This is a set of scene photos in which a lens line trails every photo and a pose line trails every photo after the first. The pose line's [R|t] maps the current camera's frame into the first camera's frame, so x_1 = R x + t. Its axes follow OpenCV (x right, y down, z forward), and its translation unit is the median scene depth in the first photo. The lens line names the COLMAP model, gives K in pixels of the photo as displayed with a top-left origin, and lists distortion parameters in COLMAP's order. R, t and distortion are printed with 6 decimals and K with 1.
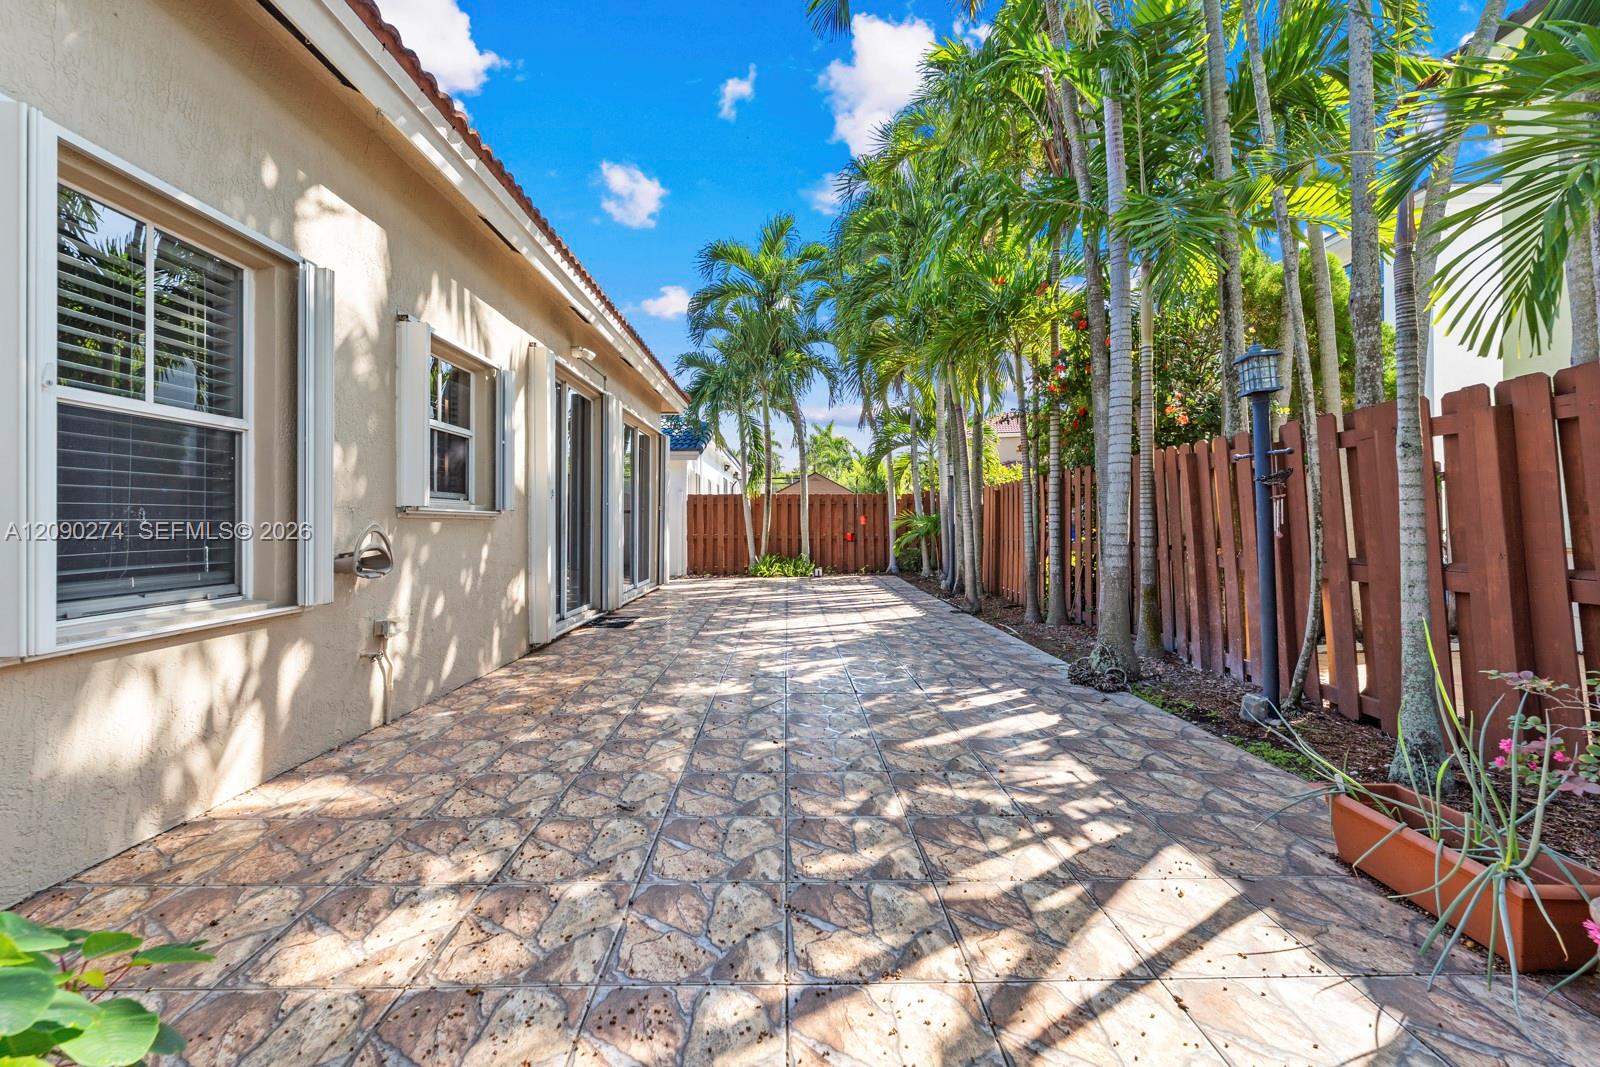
lens RADIAL K [[661.4, 0, 794.3], [0, 661.4, 523.4], [0, 0, 1]] dist [0.003982, -0.002683]
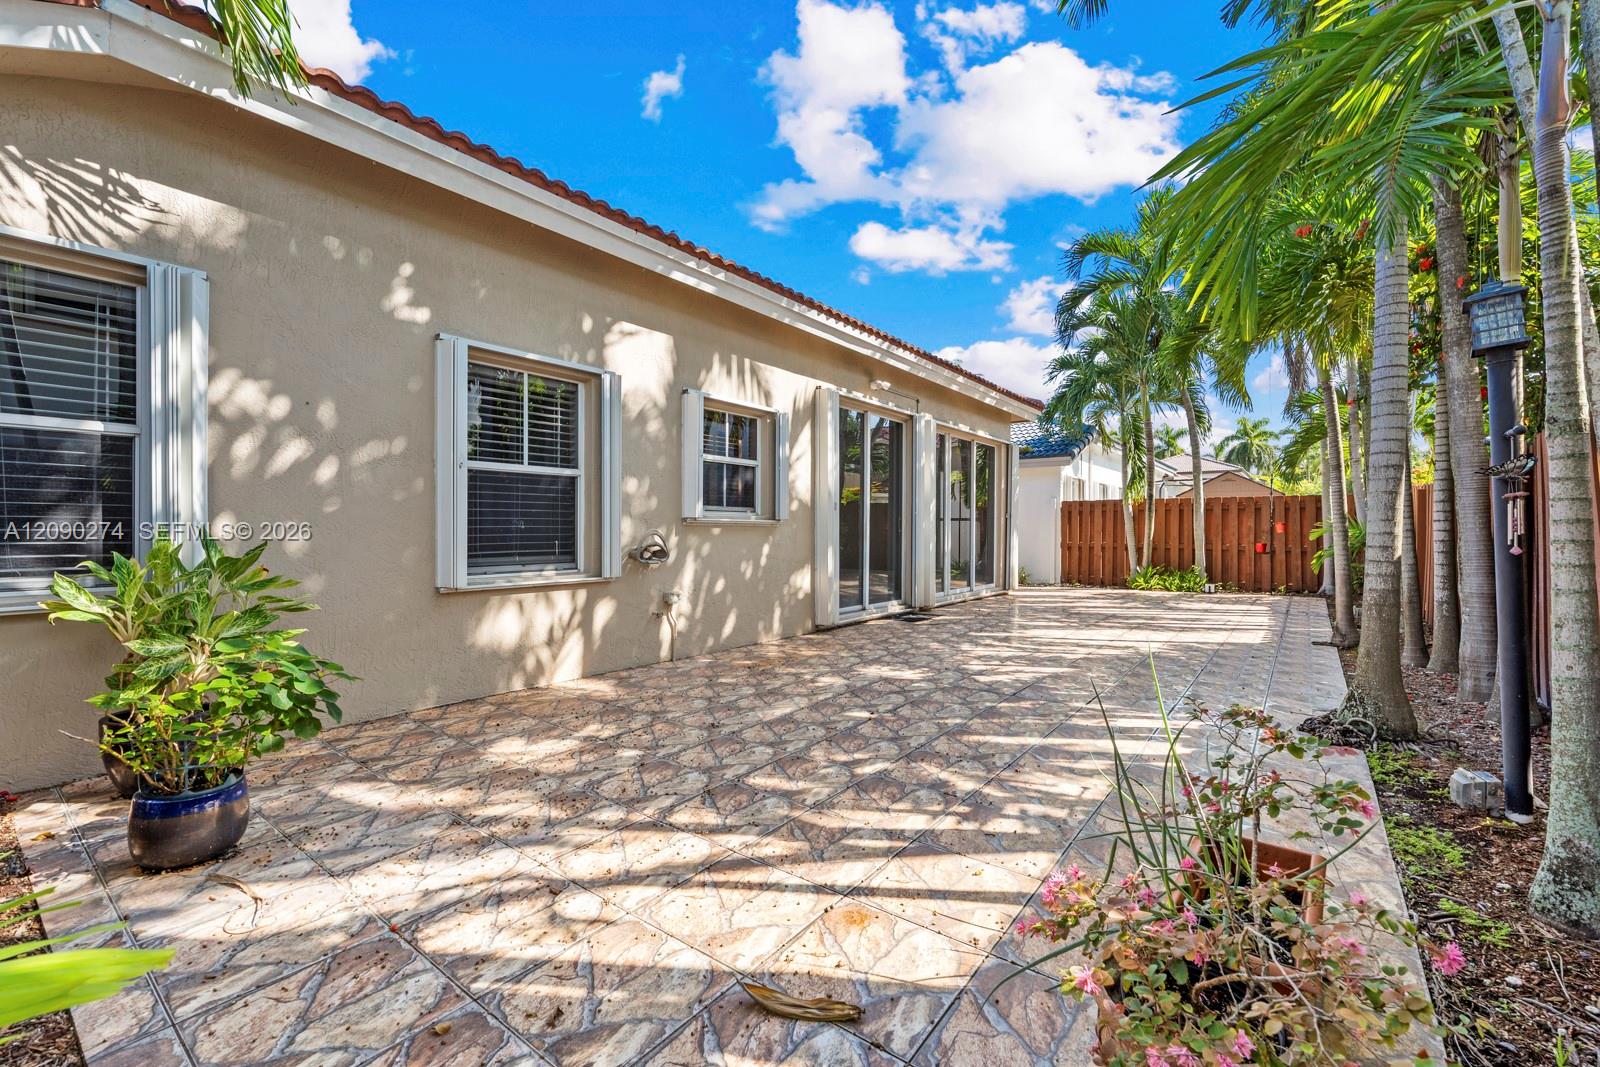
lens RADIAL K [[661.4, 0, 813.0], [0, 661.4, 533.5], [0, 0, 1]] dist [0.003982, -0.002683]
pose [[0.794730, 0.010304, -0.606875, 0.618901], [-0.007201, 0.999946, 0.007548, -0.002119], [0.606920, -0.001629, 0.794761, -0.013190]]
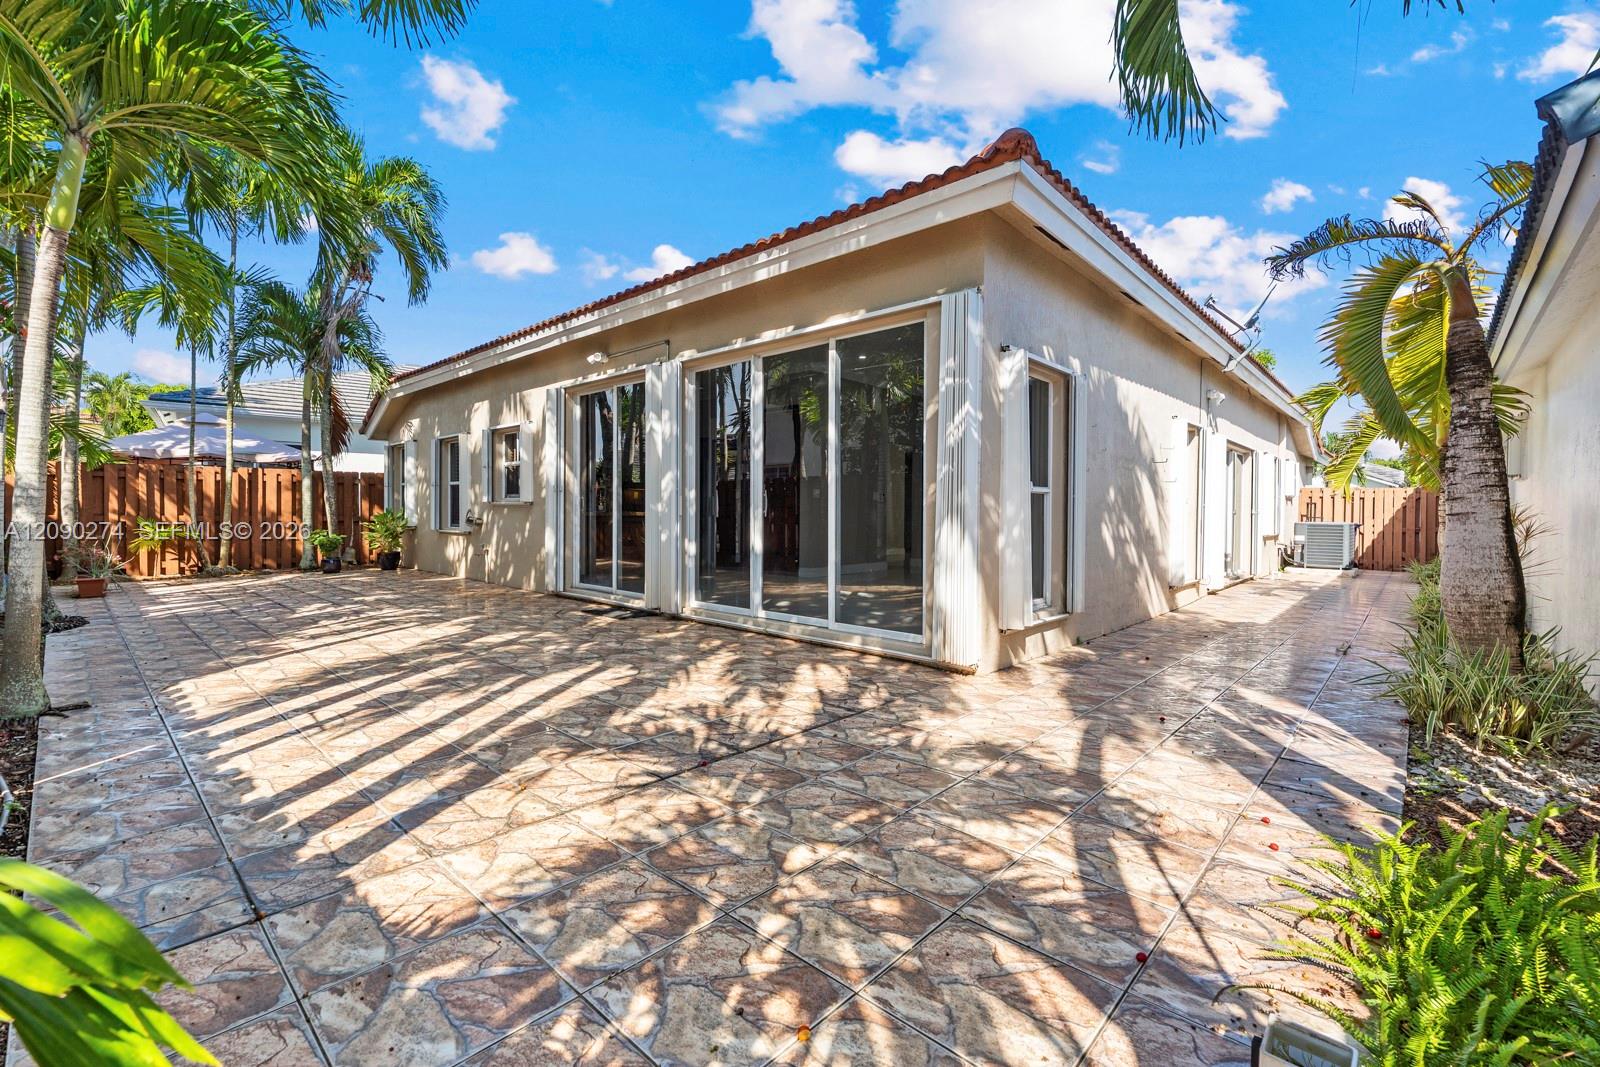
lens RADIAL K [[661.4, 0, 796.8], [0, 661.4, 516.0], [0, 0, 1]] dist [0.003982, -0.002683]
pose [[-0.666133, 0.005418, -0.745813, 0.605434], [-0.000454, 0.999970, 0.007670, 0.005994], [0.745832, 0.005448, -0.666111, 4.082307]]
